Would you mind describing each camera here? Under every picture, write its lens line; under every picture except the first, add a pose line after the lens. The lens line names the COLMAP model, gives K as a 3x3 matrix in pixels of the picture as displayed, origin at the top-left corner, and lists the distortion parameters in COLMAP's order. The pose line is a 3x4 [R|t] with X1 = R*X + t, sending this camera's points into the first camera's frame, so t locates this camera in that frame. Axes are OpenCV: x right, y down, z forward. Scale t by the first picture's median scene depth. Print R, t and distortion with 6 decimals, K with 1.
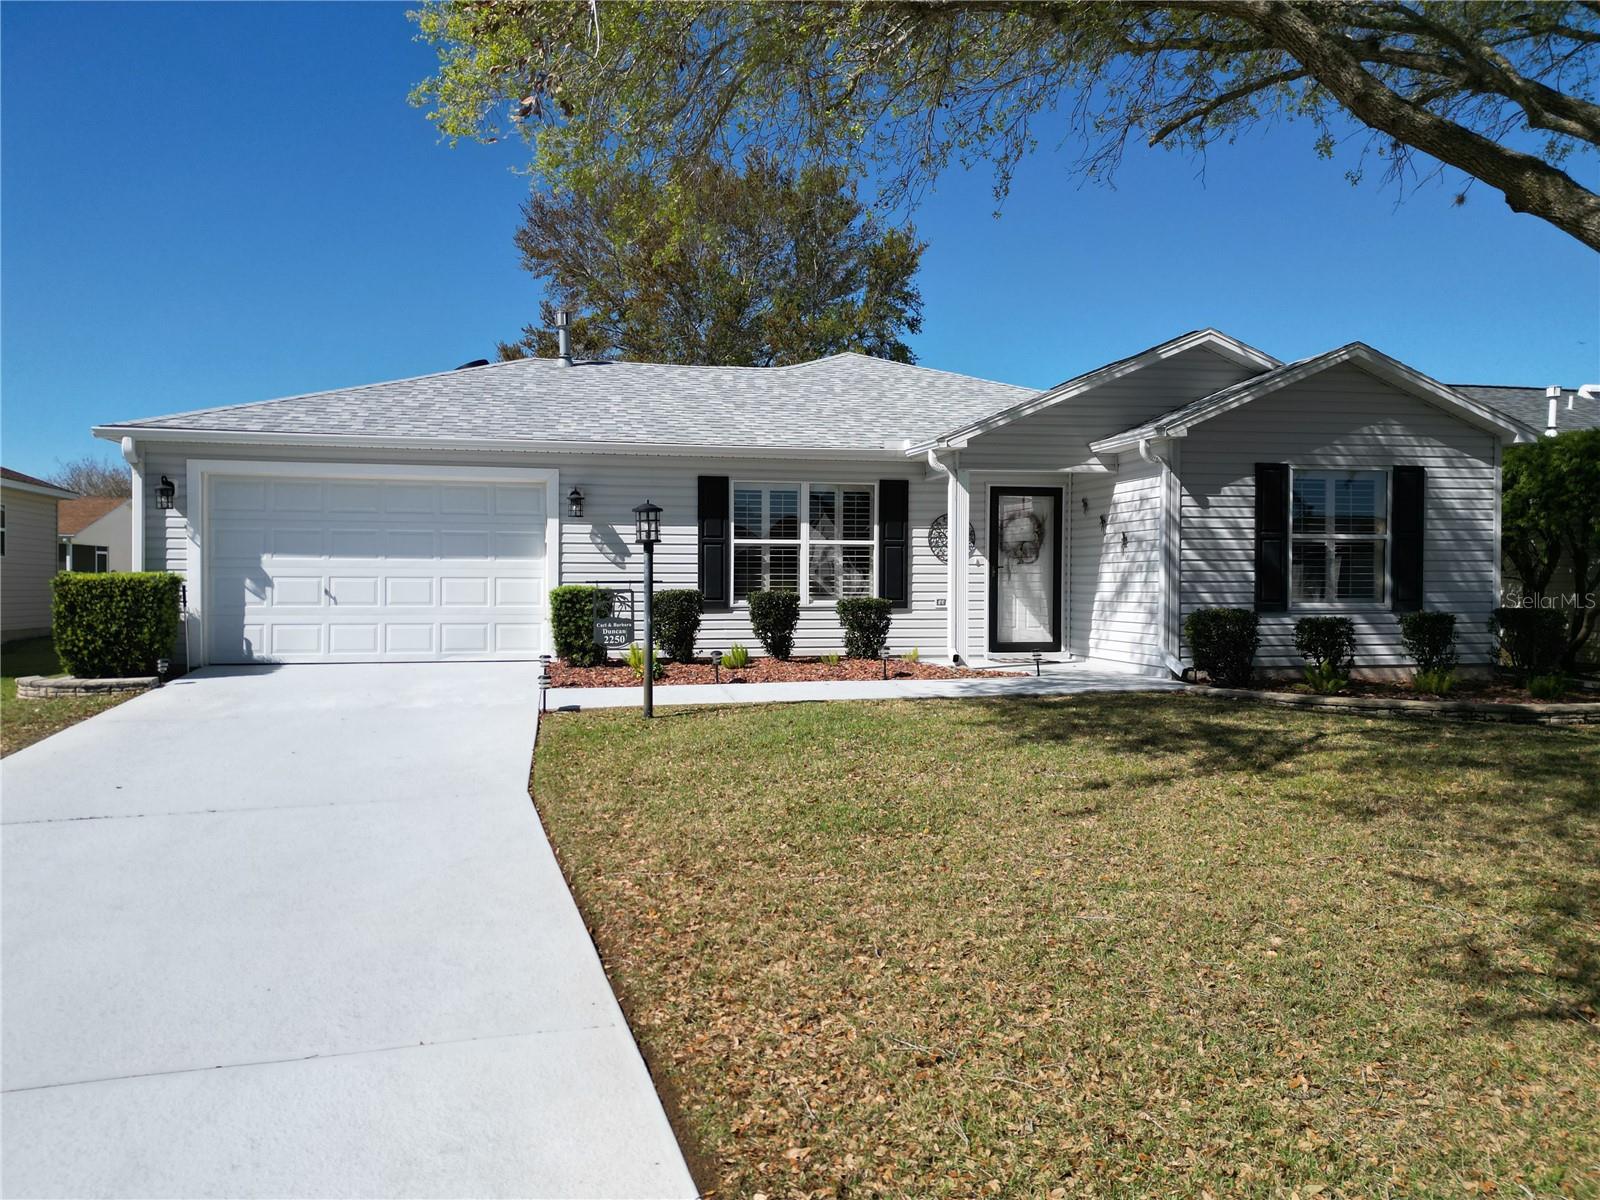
lens RADIAL K [[1118.7, 0, 795.8], [0, 1118.7, 596.2], [0, 0, 1]] dist [0.050065, -0.033992]
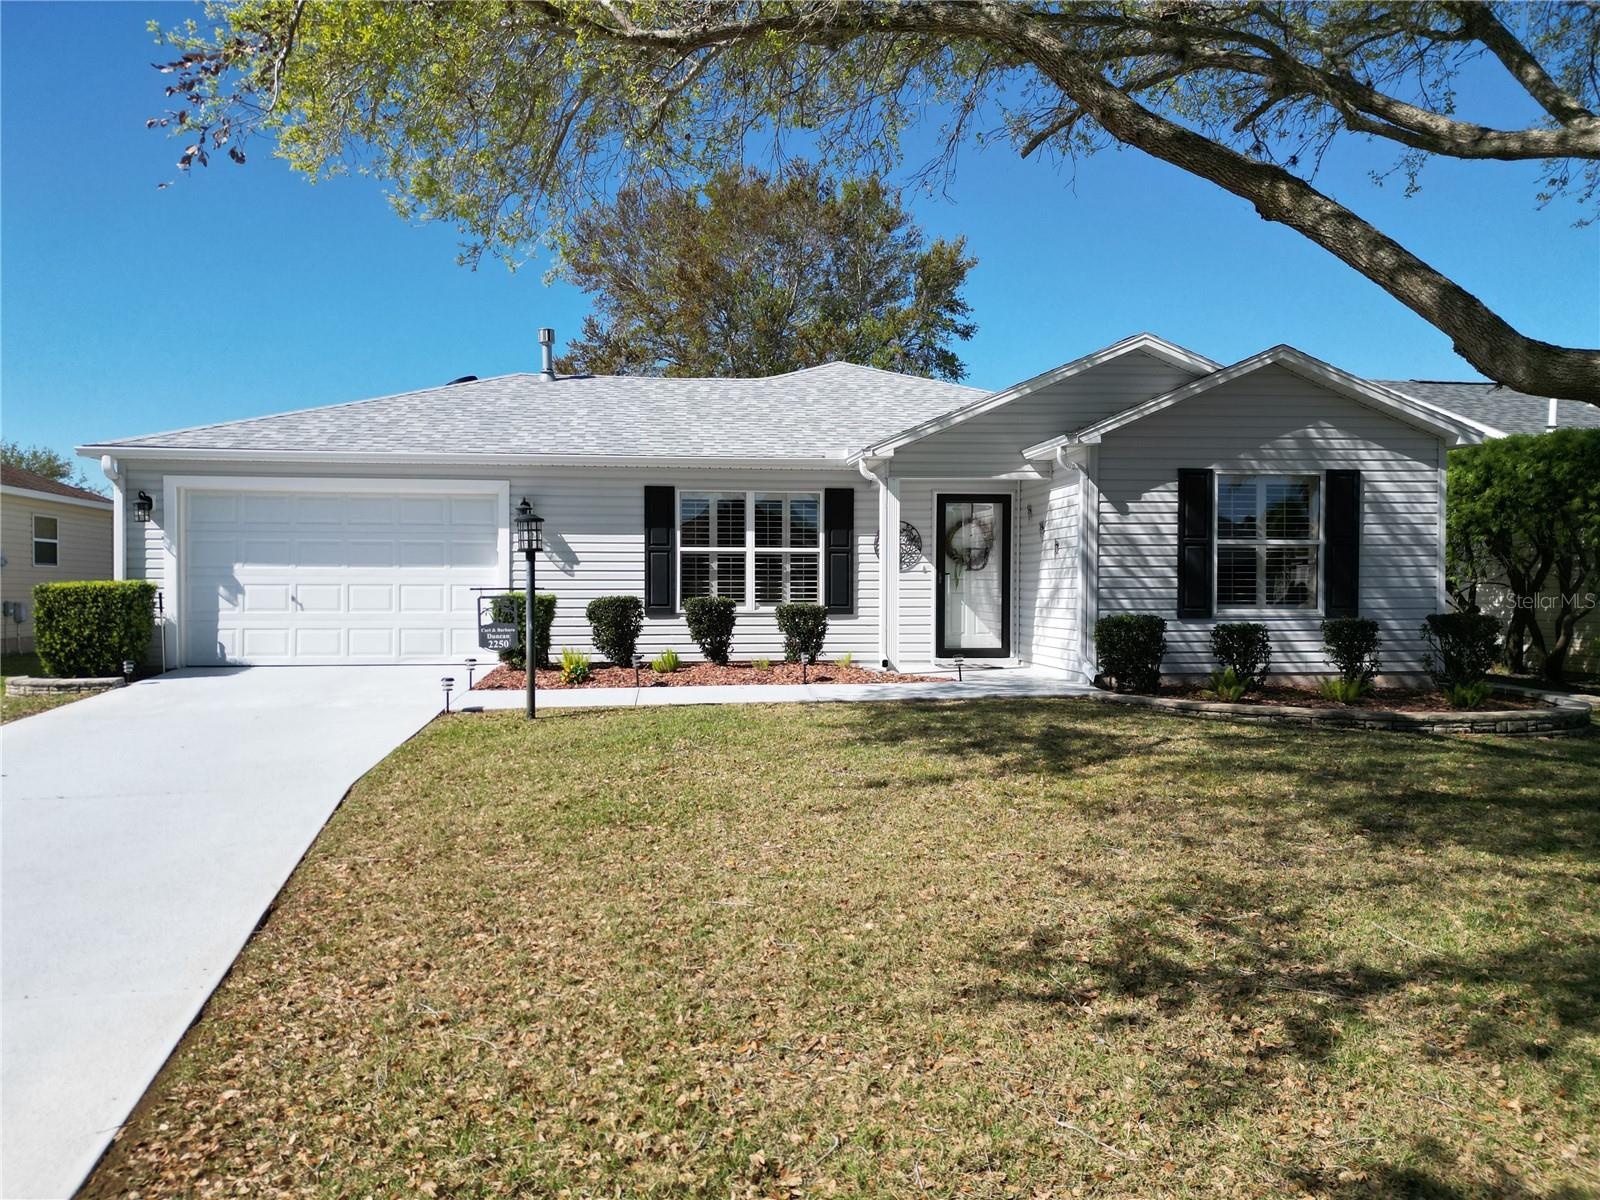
lens RADIAL K [[1118.7, 0, 791.6], [0, 1118.7, 602.7], [0, 0, 1]] dist [0.050065, -0.033992]
pose [[0.996096, -0.000367, -0.088277, 0.150942], [0.000326, 1.000000, -0.000481, 0.000642], [0.088278, 0.000450, 0.996096, -0.018398]]
